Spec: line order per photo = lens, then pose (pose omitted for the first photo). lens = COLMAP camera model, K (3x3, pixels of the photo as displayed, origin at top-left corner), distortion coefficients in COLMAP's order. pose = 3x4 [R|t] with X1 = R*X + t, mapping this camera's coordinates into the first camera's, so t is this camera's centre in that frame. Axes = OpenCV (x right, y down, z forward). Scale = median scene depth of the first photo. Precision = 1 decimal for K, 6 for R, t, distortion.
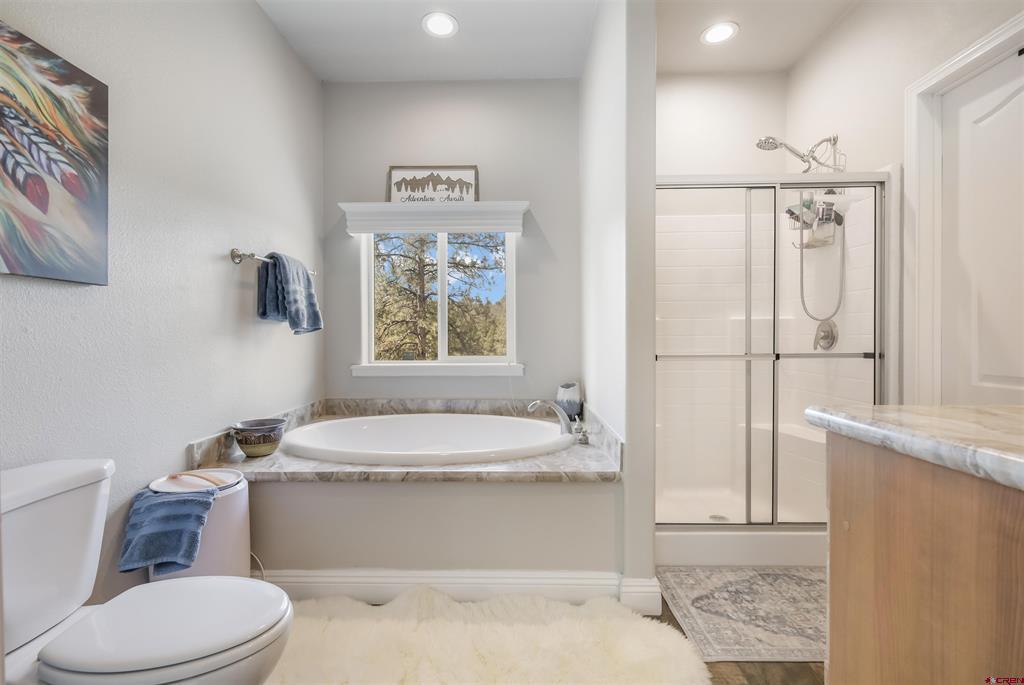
lens RADIAL K [[453.0, 0, 508.9], [0, 453.0, 346.3], [0, 0, 1]] dist [0.002606, 0.000169]
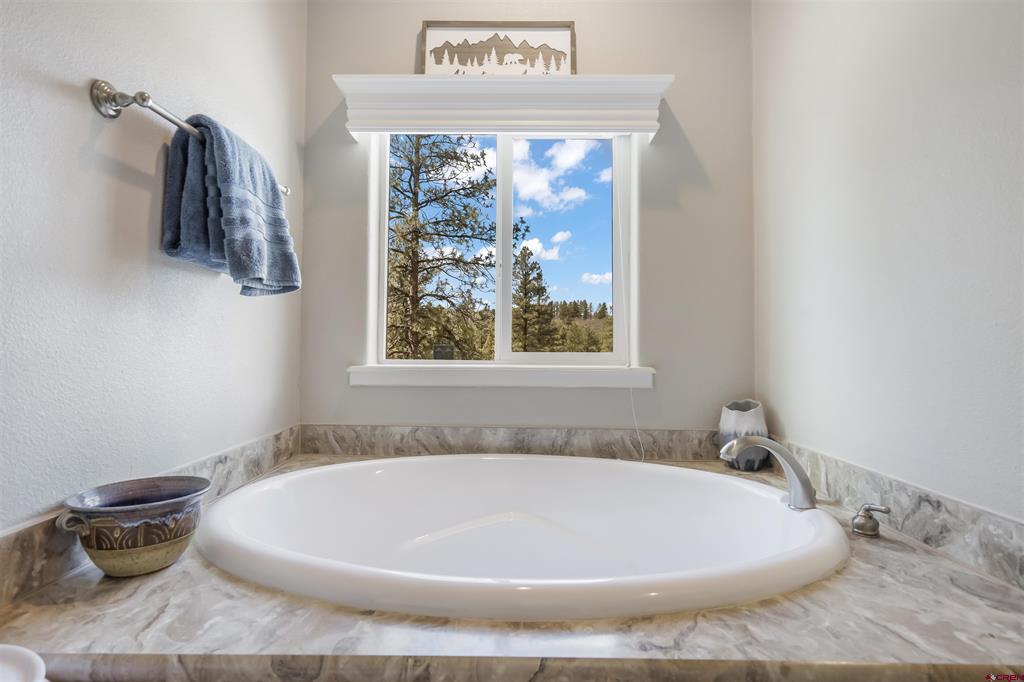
lens RADIAL K [[509.5, 0, 510.4], [0, 509.5, 340.7], [0, 0, 1]] dist [-0.000724, -0.000136]
pose [[0.999916, 0.011443, 0.006071, -0.223418], [-0.011220, 0.999309, -0.035427, 0.045908], [-0.006472, 0.035356, 0.999354, 0.539672]]
